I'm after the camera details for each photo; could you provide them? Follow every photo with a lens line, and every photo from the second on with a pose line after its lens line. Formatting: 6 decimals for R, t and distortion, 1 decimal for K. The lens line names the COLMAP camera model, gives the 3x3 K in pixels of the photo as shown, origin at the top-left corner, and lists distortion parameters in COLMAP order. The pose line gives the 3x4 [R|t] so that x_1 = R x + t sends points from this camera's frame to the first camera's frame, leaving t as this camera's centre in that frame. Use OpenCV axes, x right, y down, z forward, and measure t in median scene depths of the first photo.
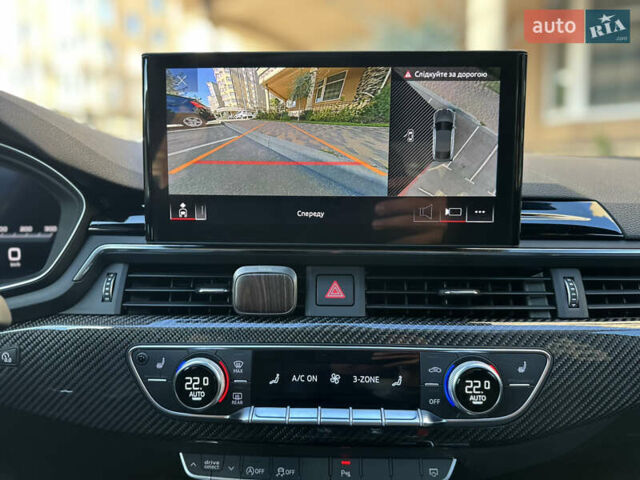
lens RADIAL K [[448.7, 0, 320.0], [0, 448.7, 240.0], [0, 0, 1]] dist [0.142584, -0.295150]
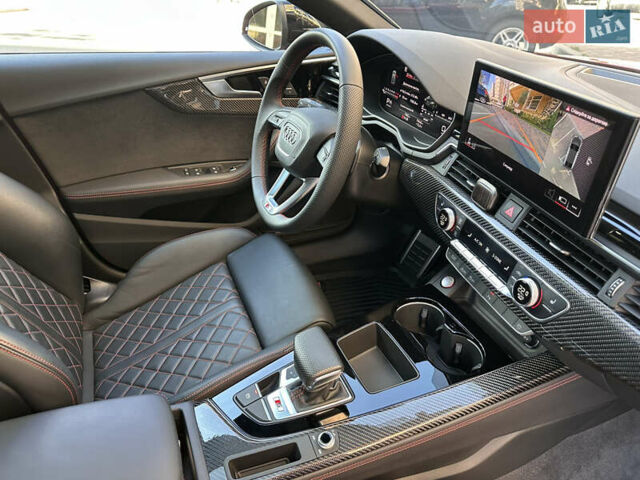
lens RADIAL K [[455.7, 0, 320.0], [0, 455.7, 240.0], [0, 0, 1]] dist [0.038477, -0.088281]
pose [[0.322936, 0.508426, -0.798258, 1.375299], [-0.132571, 0.859434, 0.493759, -0.622457], [0.937090, -0.053626, 0.344944, -0.370104]]
